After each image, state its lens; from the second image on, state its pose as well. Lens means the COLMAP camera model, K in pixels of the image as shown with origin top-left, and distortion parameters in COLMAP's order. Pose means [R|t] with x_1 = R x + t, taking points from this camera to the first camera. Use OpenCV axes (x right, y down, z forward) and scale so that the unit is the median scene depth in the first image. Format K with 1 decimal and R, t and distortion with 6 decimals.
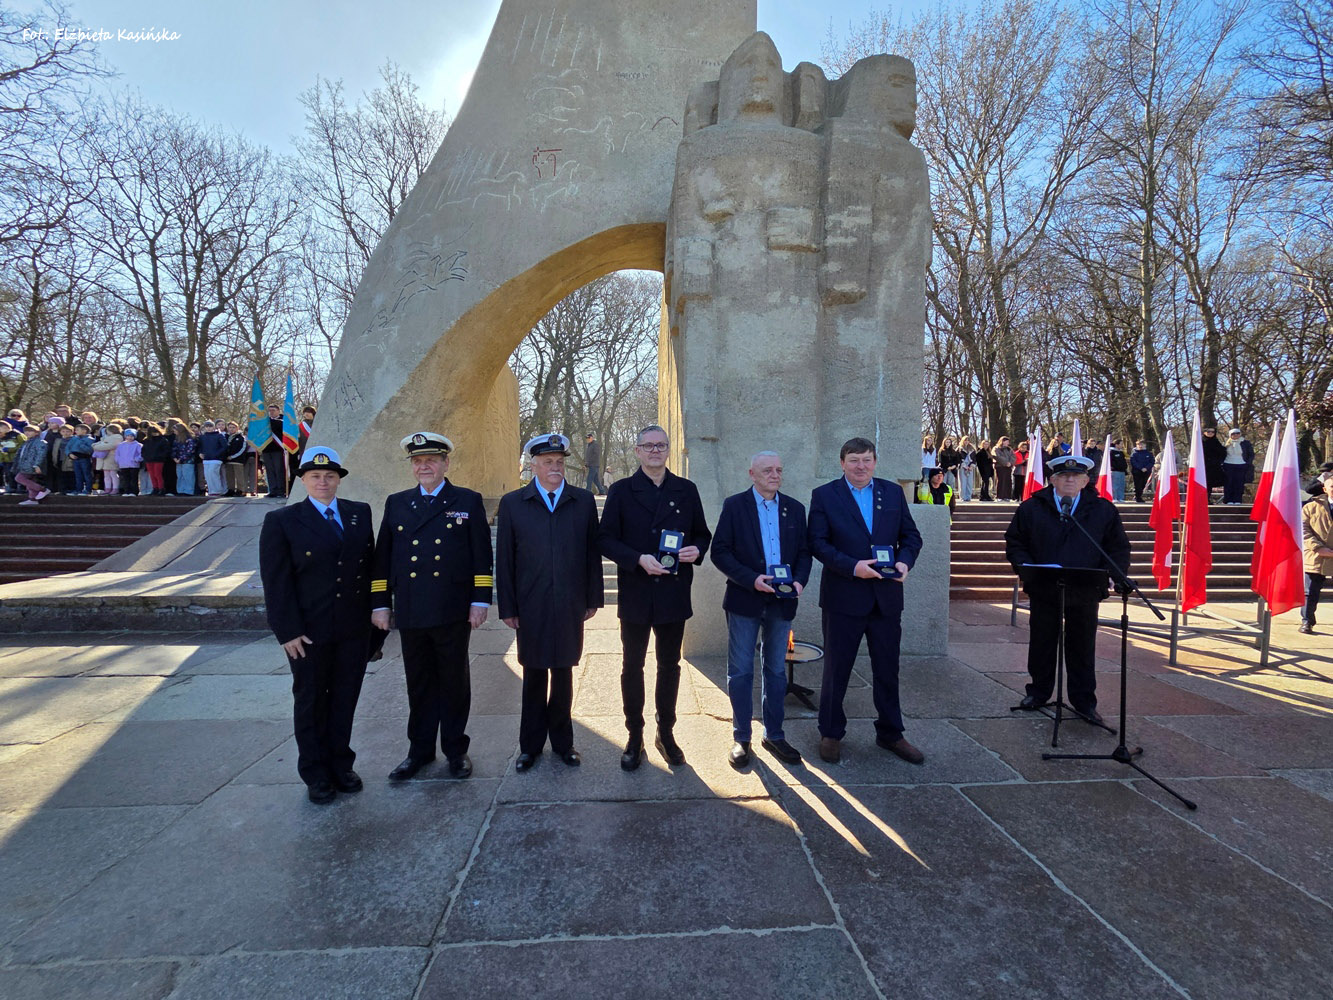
lens RADIAL K [[547.2, 0, 660.7], [0, 547.2, 501.1], [0, 0, 1]] dist [0.015219, -0.007486]
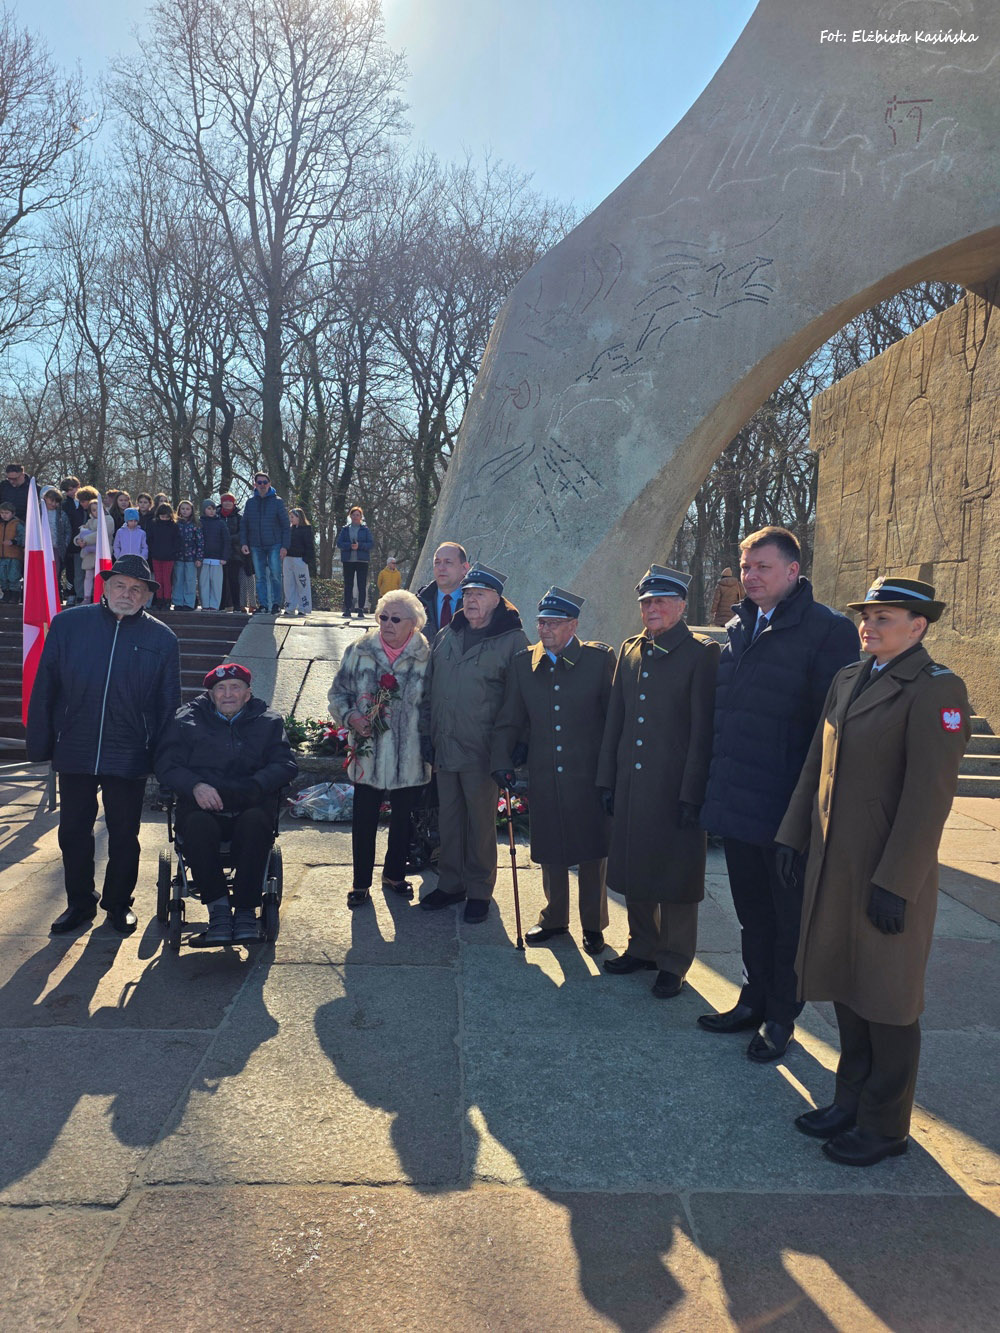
lens RADIAL K [[896.5, 0, 500.0], [0, 896.5, 666.5], [0, 0, 1]] dist [0.021909, -0.002680]
pose [[0.999677, 0.023584, -0.009508, -0.728235], [-0.023102, 0.998584, 0.047911, -0.012629], [0.010624, -0.047676, 0.998806, -0.116270]]
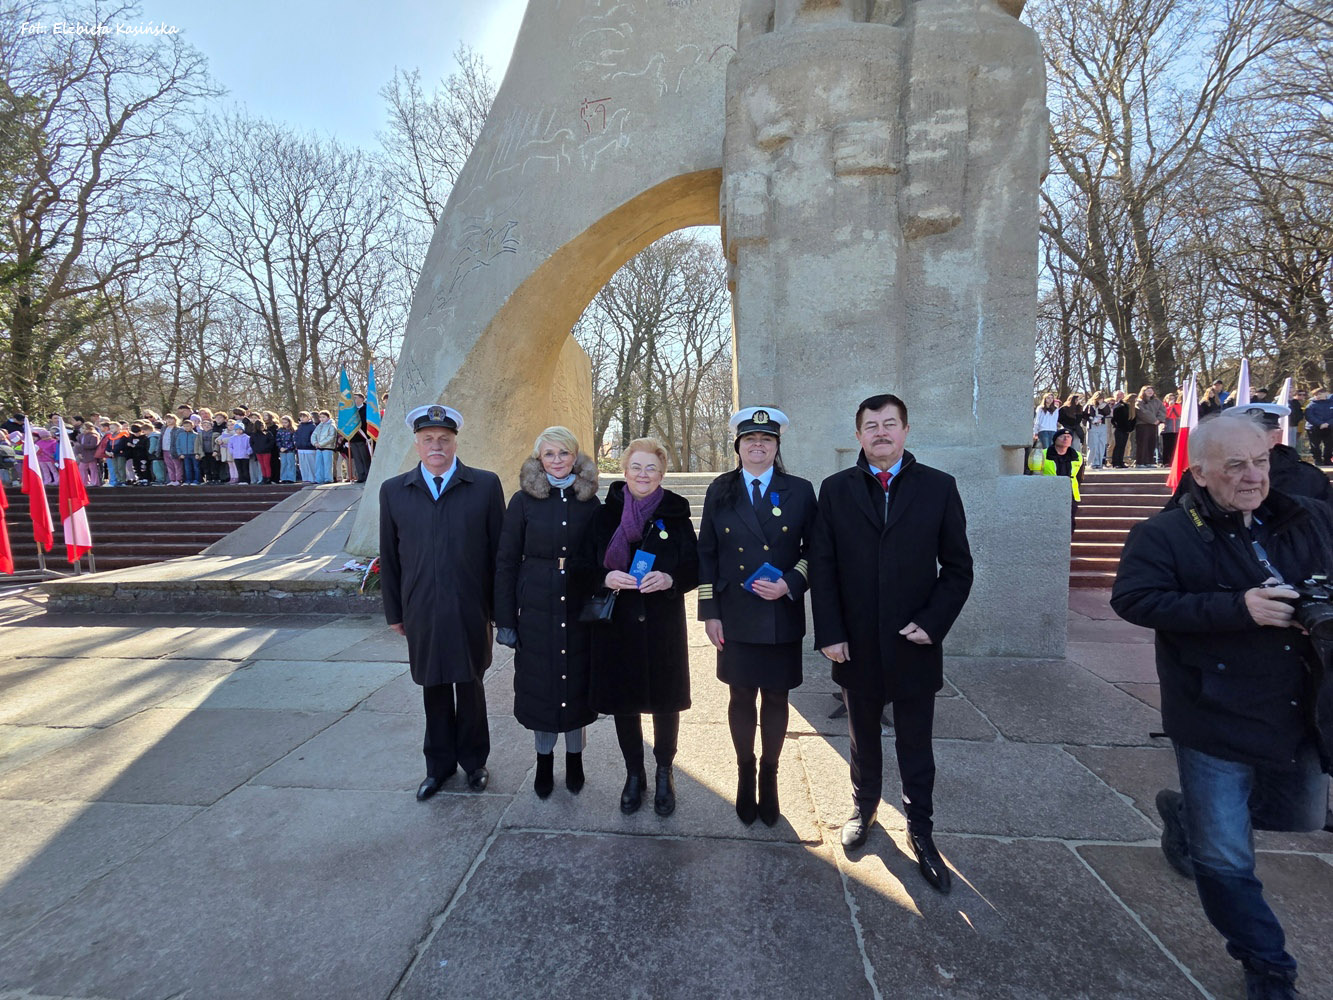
lens RADIAL K [[550.5, 0, 665.2], [0, 550.5, 503.3], [0, 0, 1]] dist [0.013203, -0.007506]
pose [[0.987951, -0.018184, -0.153693, 0.043934], [0.025624, 0.998587, 0.046564, -0.002891], [0.152629, -0.049941, 0.987021, 0.073169]]
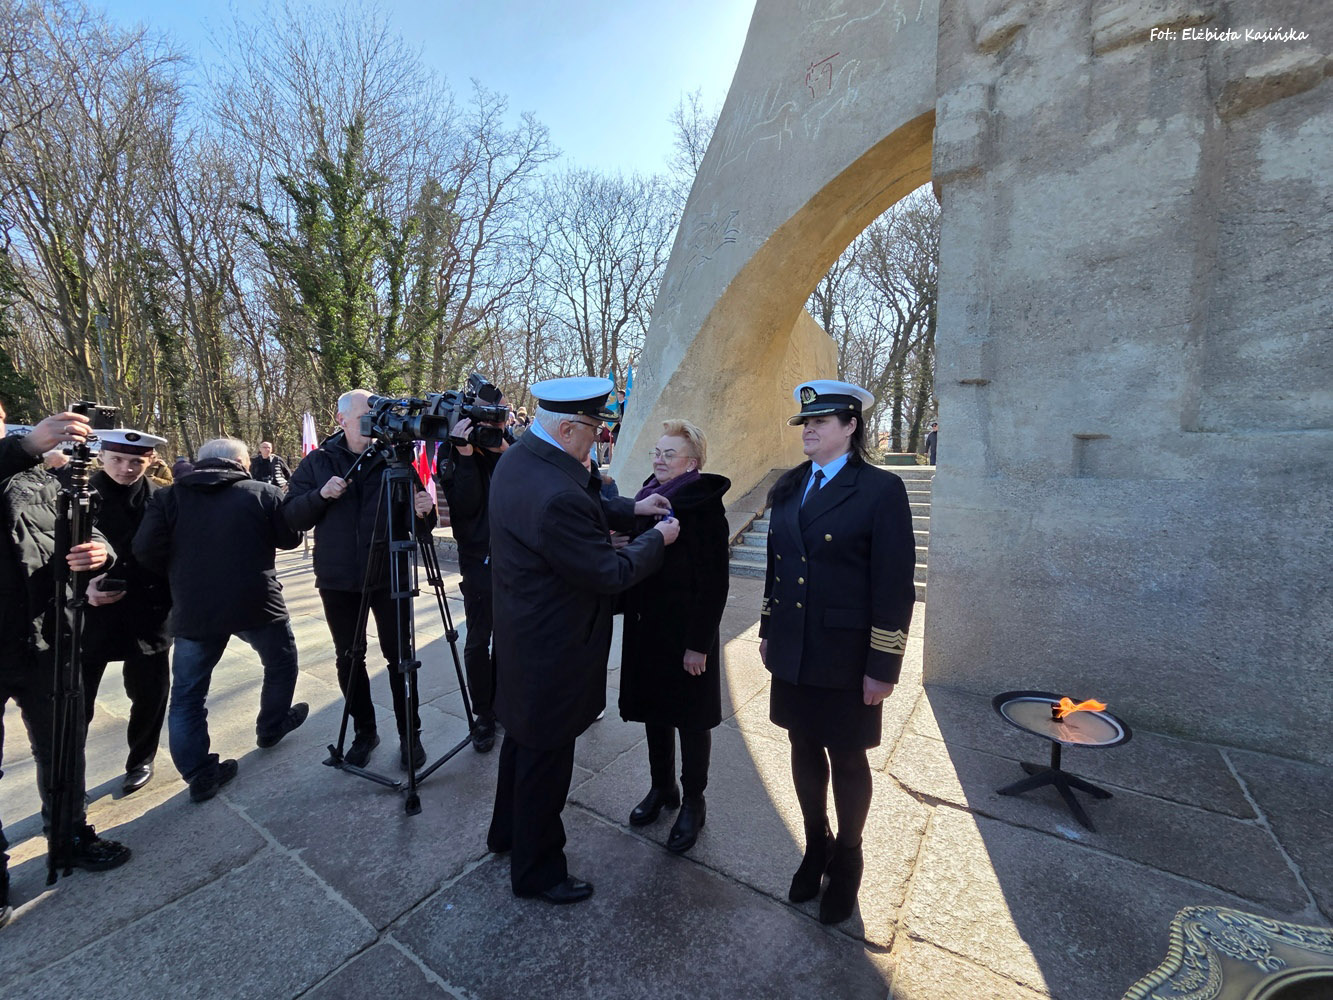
lens RADIAL K [[547.6, 0, 663.2], [0, 547.6, 503.3], [0, 0, 1]] dist [0.000072, 0.000119]
pose [[0.798799, 0.034774, -0.600592, 0.145395], [-0.000339, 0.998354, 0.057353, -0.000216], [0.601598, -0.045610, 0.797496, 0.154537]]
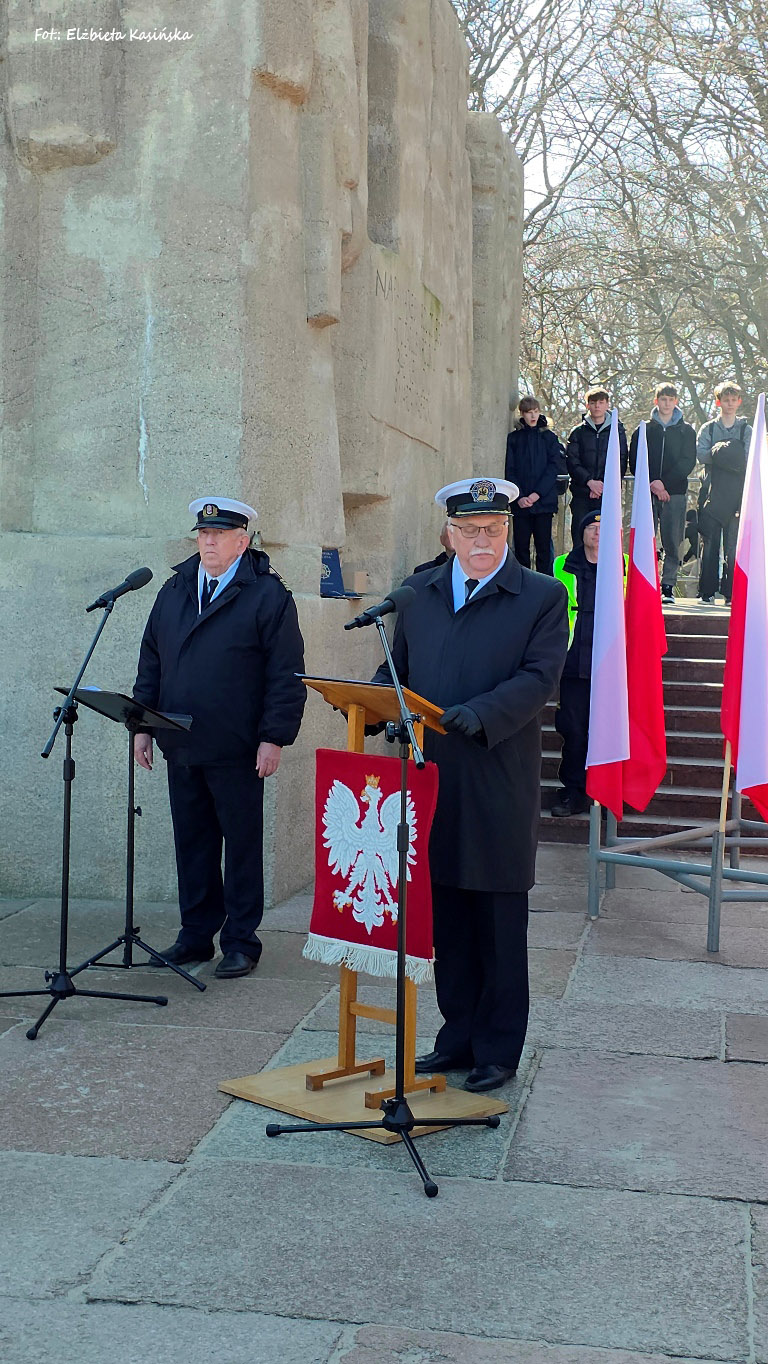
lens RADIAL K [[1896.9, 0, 384.0], [0, 1896.9, 682.0], [0, 0, 1]] dist [0.240291, -0.610831]
pose [[0.975011, 0.030100, -0.220107, 0.748877], [-0.021073, 0.998842, 0.043247, 0.008057], [0.221154, -0.037528, 0.974516, -0.452450]]
